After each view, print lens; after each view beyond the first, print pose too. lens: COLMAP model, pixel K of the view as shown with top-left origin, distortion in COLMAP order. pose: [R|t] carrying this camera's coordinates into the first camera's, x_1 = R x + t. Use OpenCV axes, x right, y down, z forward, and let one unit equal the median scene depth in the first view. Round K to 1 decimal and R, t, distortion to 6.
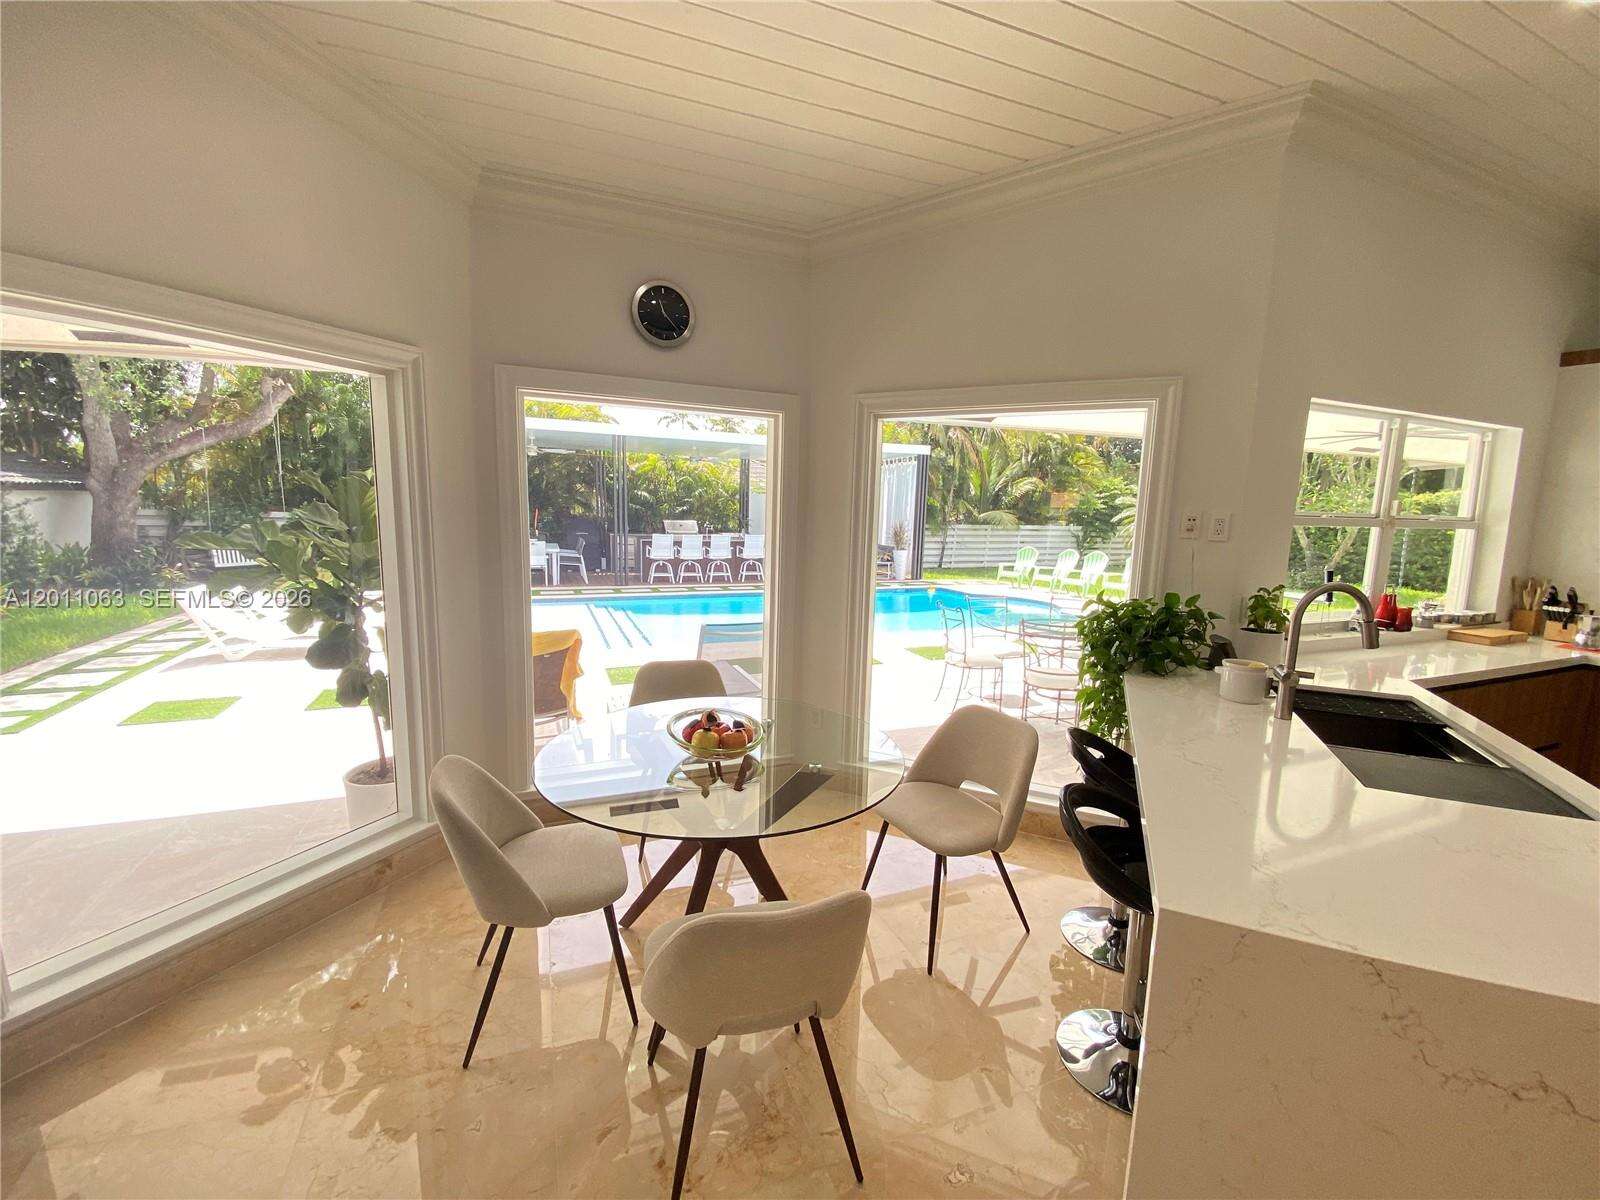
lens RADIAL K [[647.6, 0, 792.4], [0, 647.6, 601.0], [0, 0, 1]] dist [0.023935, -0.020726]
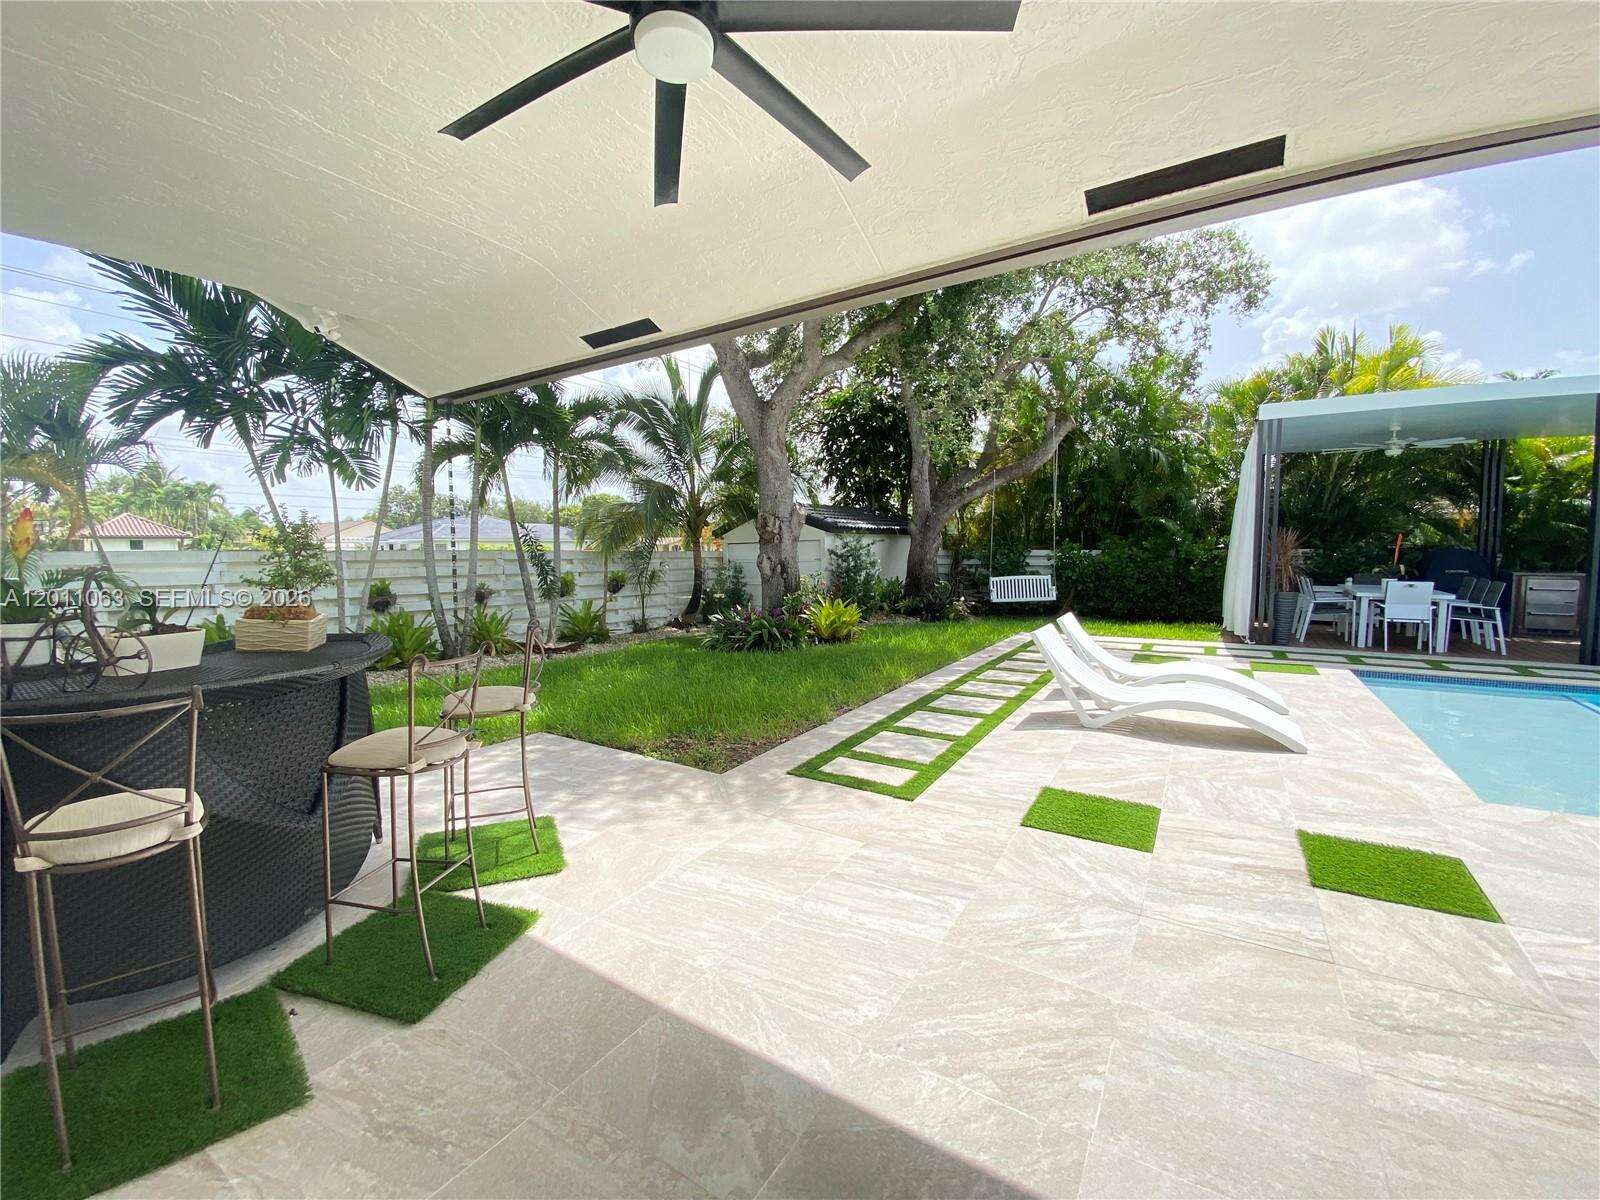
lens RADIAL K [[639.7, 0, 791.9], [0, 639.7, 598.1], [0, 0, 1]] dist [0.043027, -0.033813]
pose [[0.584453, 0.035763, -0.810639, -0.837537], [-0.093420, 0.995351, -0.023441, -0.016138], [0.806032, 0.089430, 0.585077, 0.486001]]
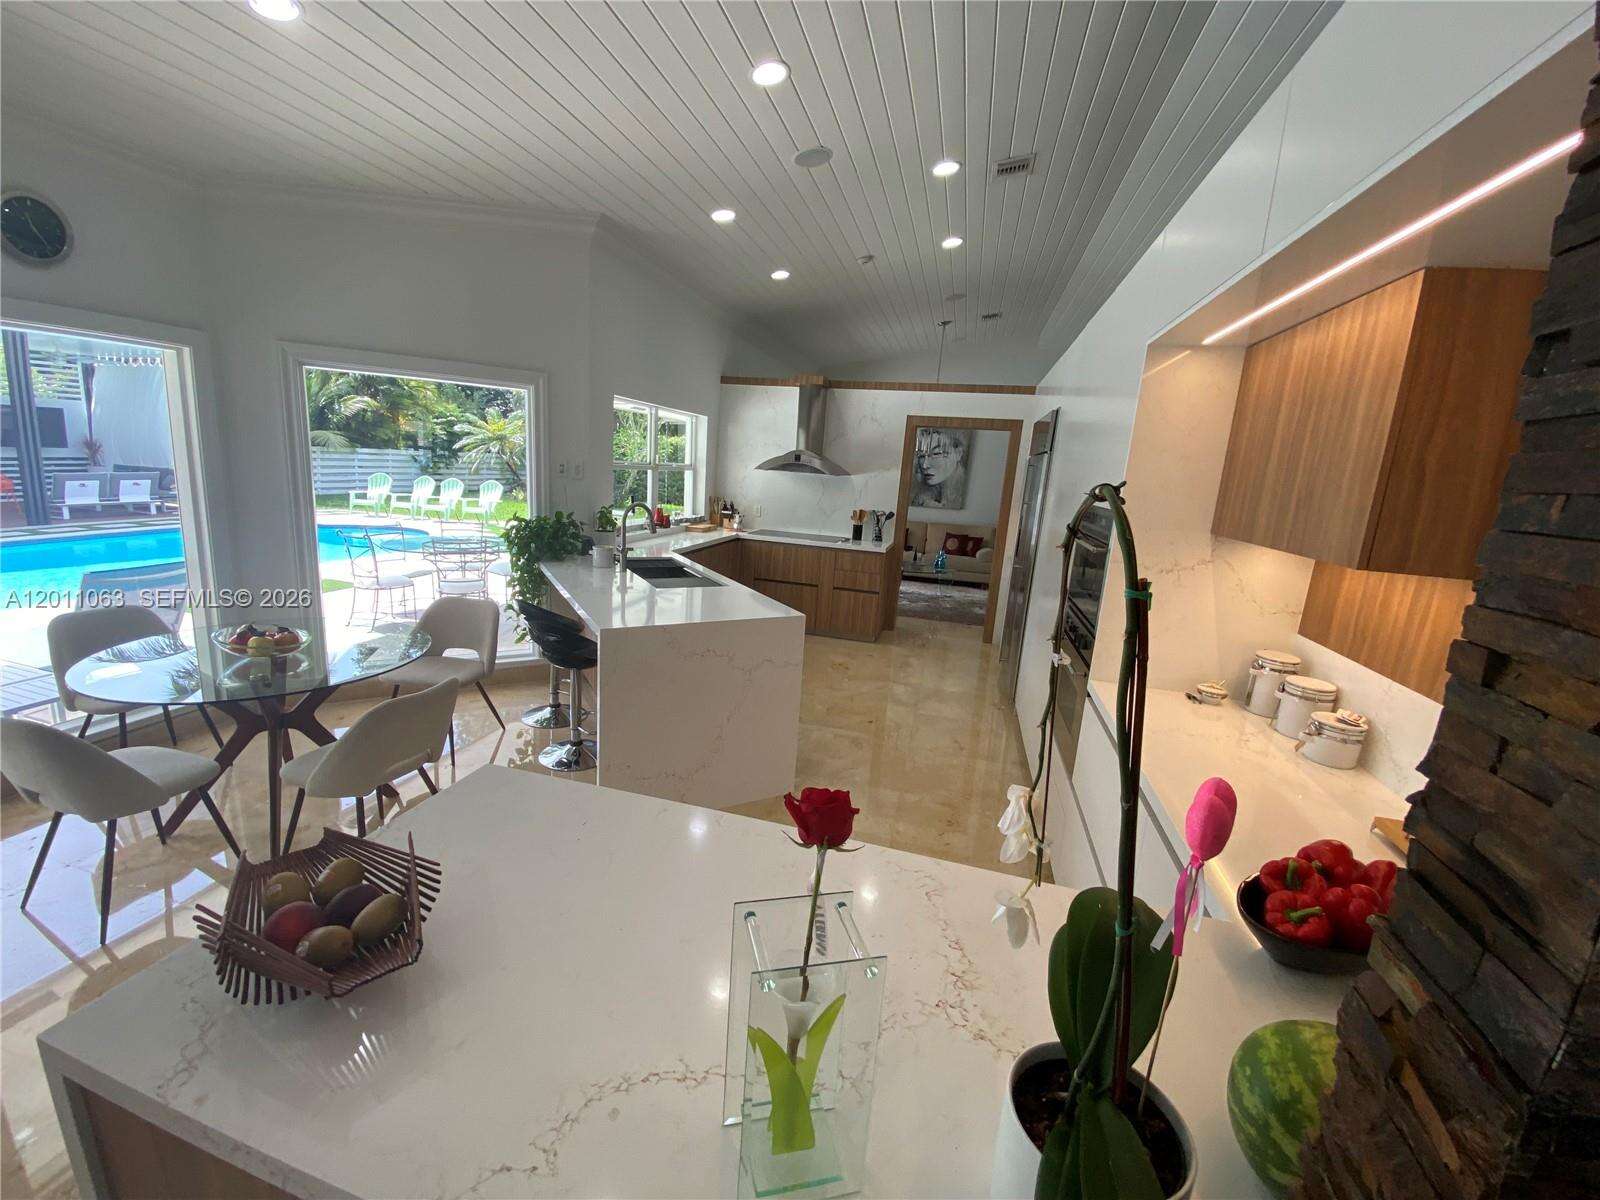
lens RADIAL K [[649.1, 0, 787.4], [0, 649.1, 598.0], [0, 0, 1]] dist [0.051925, -0.035991]
pose [[0.596895, -0.147178, 0.788705, -0.289200], [0.060907, 0.988506, 0.138368, 0.007622], [-0.800004, -0.034554, 0.598999, -0.325770]]
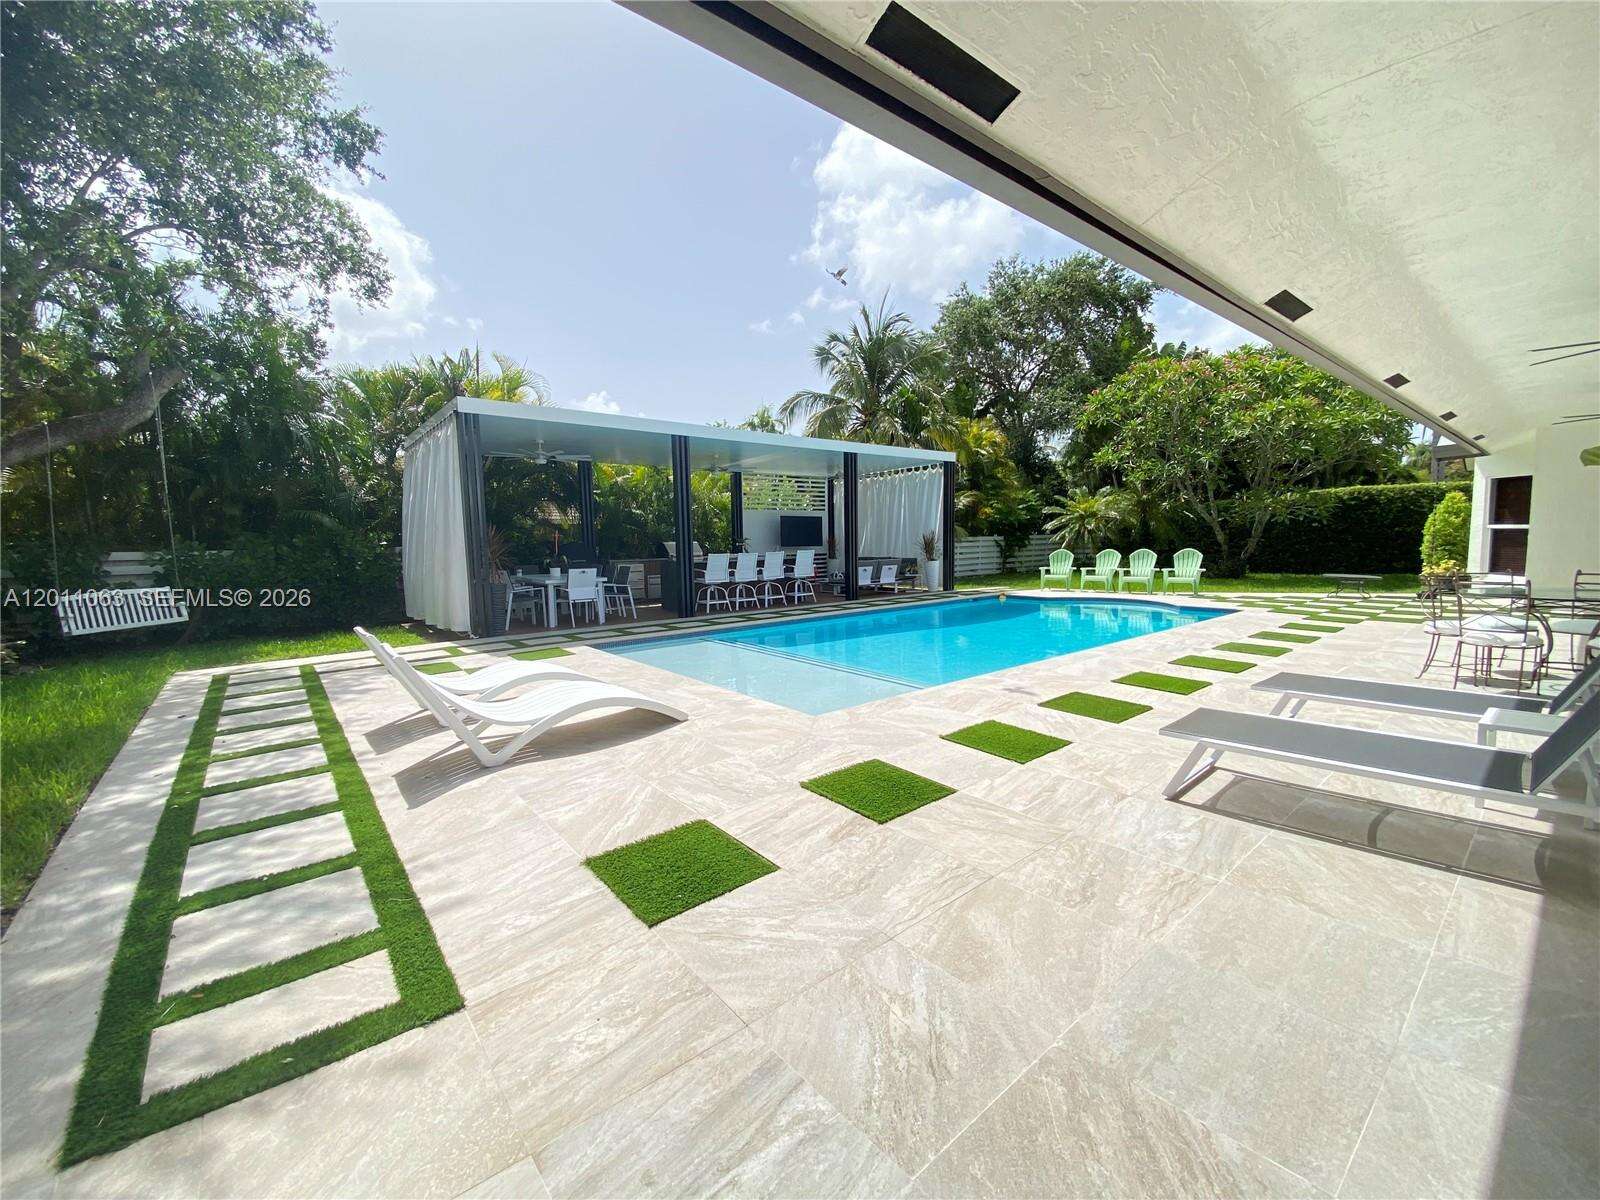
lens RADIAL K [[639.7, 0, 791.9], [0, 639.7, 598.1], [0, 0, 1]] dist [0.043027, -0.033813]
pose [[0.953229, -0.069244, 0.294209, -1.310108], [0.083374, 0.995877, -0.035740, -0.026403], [-0.290521, 0.058598, 0.955073, 0.629363]]
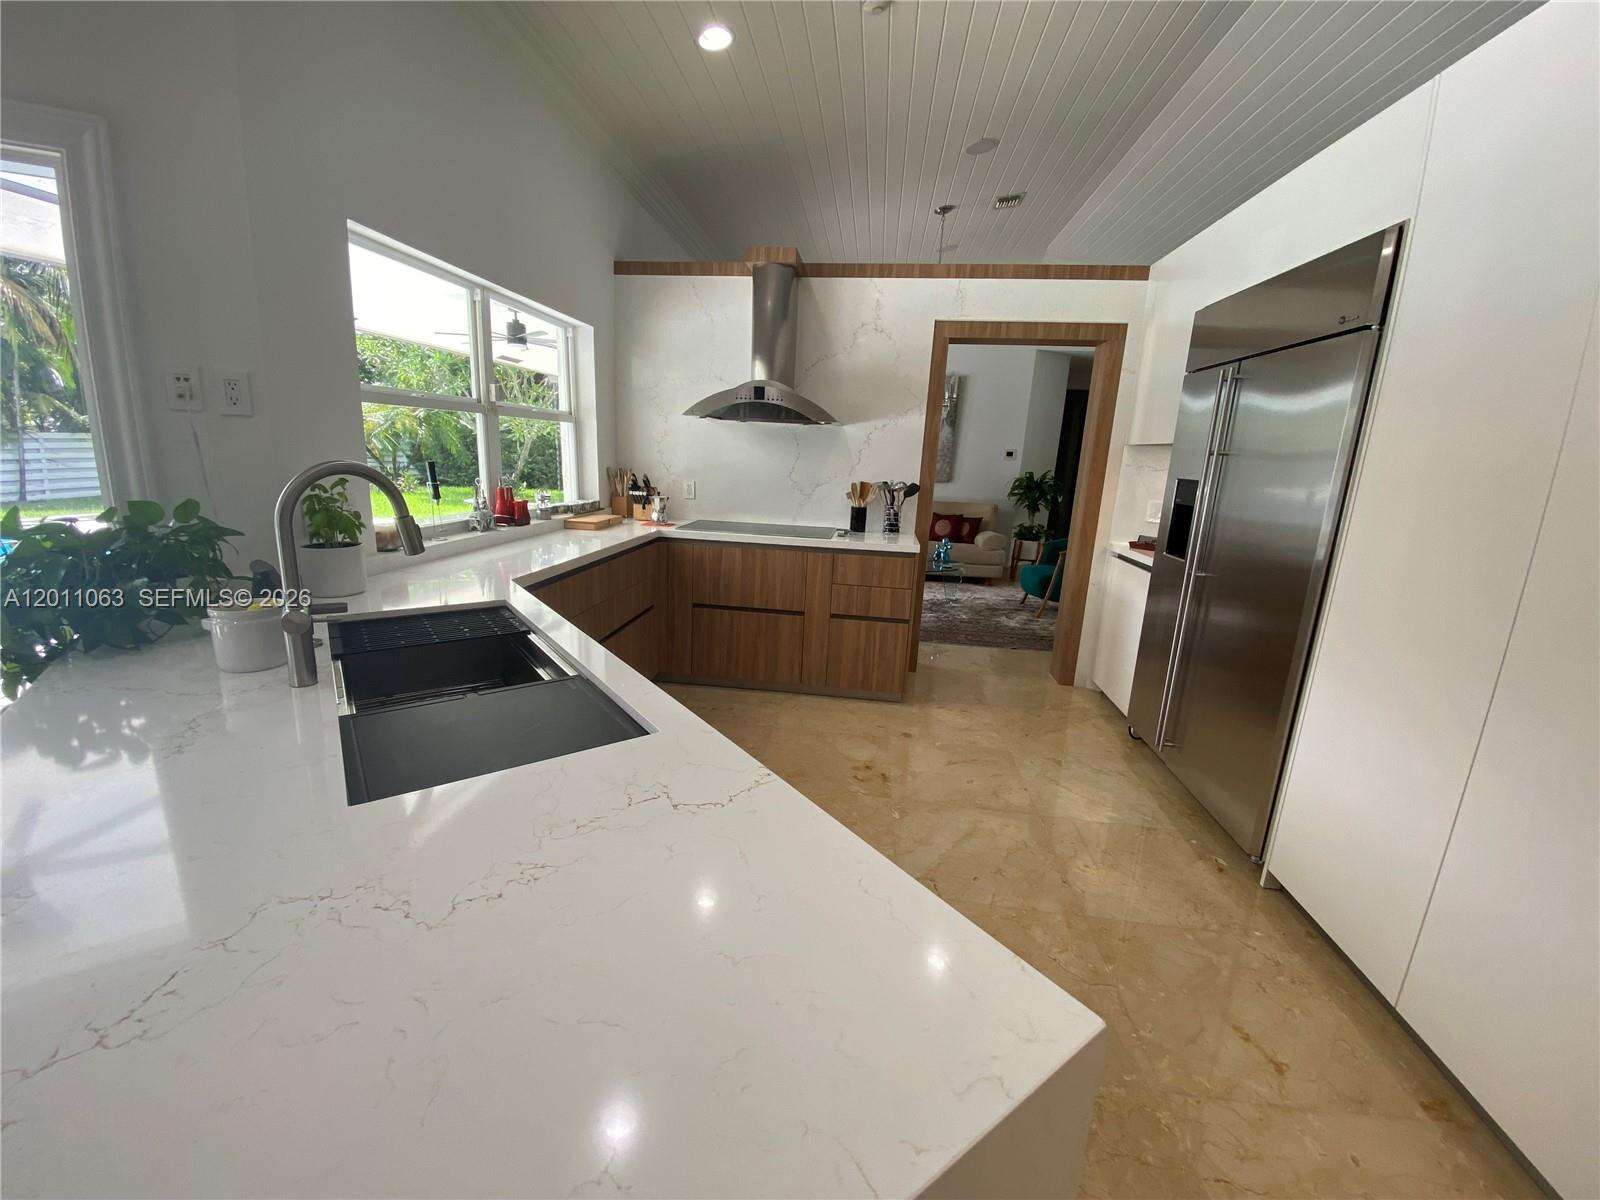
lens RADIAL K [[639.7, 0, 791.9], [0, 639.7, 598.1], [0, 0, 1]] dist [0.043027, -0.033813]
pose [[0.480651, -0.199276, 0.853969, 0.250875], [0.091991, 0.979922, 0.176891, 0.017022], [-0.872073, -0.006466, 0.489332, 0.156357]]
